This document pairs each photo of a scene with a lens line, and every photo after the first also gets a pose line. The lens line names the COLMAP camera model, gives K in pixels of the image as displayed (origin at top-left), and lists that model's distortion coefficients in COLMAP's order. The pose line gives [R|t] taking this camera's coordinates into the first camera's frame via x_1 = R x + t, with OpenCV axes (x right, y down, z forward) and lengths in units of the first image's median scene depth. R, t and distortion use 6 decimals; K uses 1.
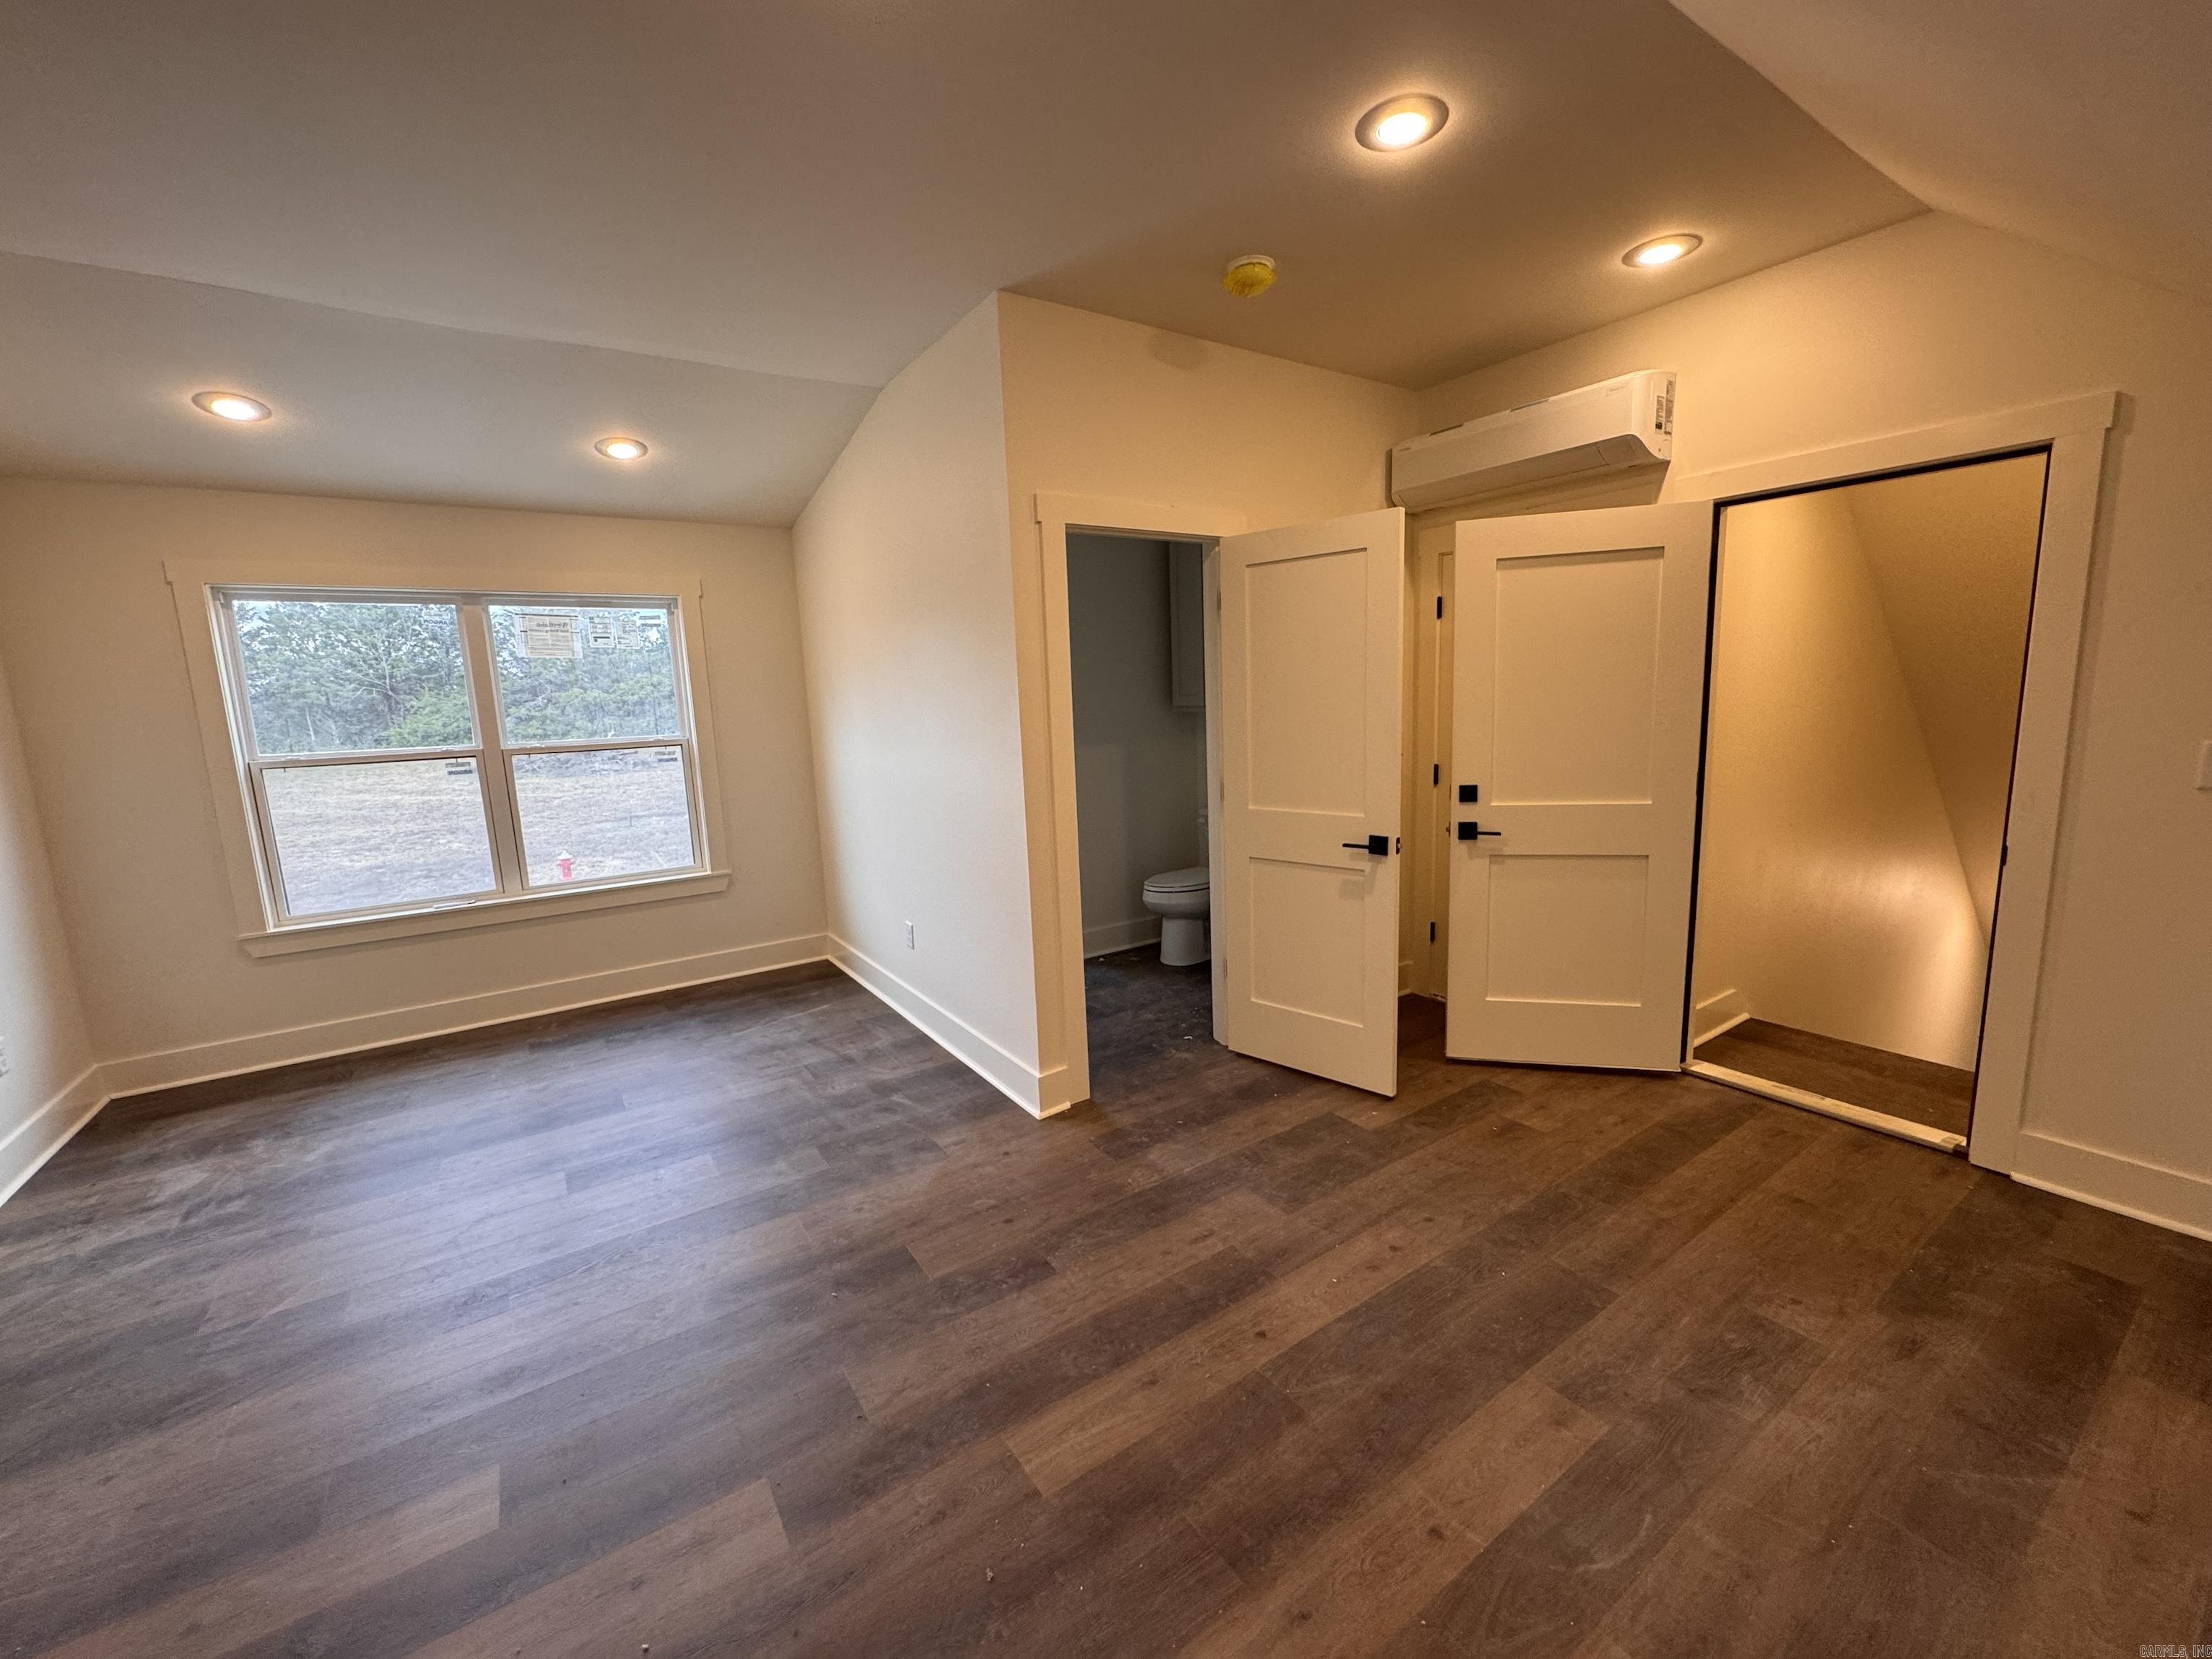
lens RADIAL K [[884.9, 0, 1109.4], [0, 884.9, 826.9], [0, 0, 1]] dist [-0.003476, 0.000102]
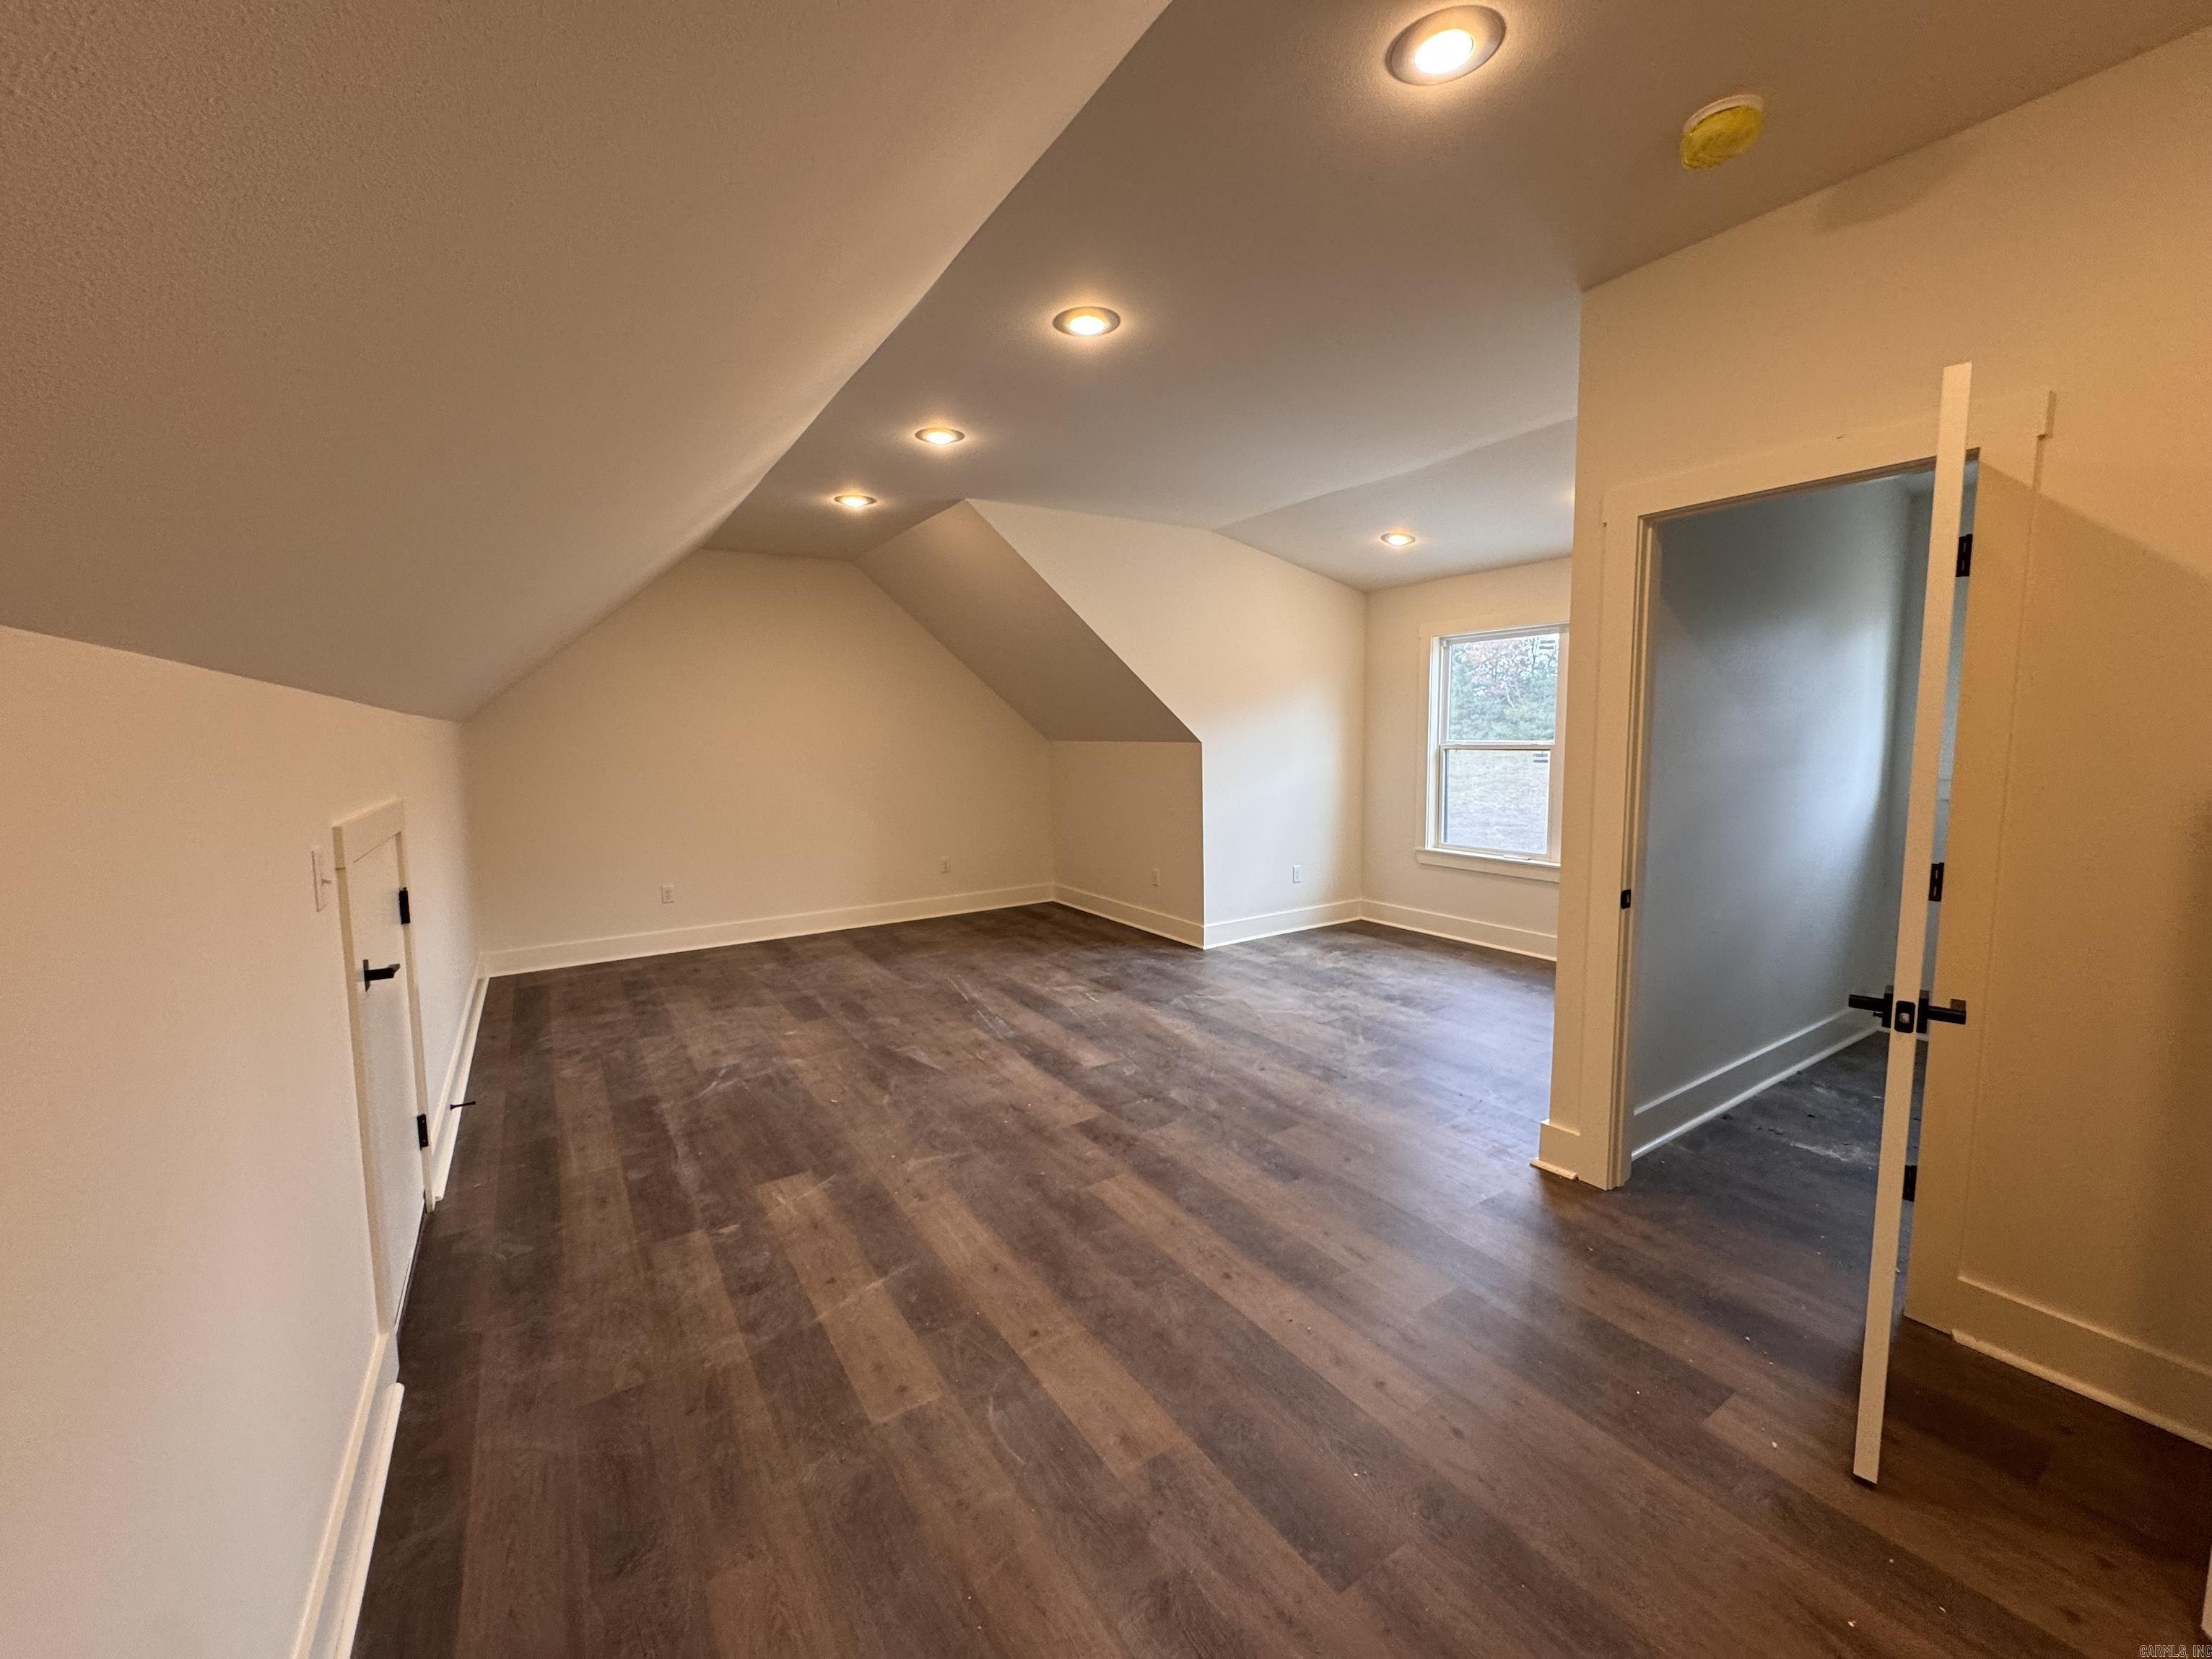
lens RADIAL K [[884.9, 0, 1108.4], [0, 884.9, 835.1], [0, 0, 1]] dist [-0.003476, 0.000102]
pose [[-0.019018, 0.154808, -0.987762, 1.049107], [-0.133595, 0.978688, 0.155958, -0.129574], [0.990853, 0.134926, 0.002069, 0.651794]]
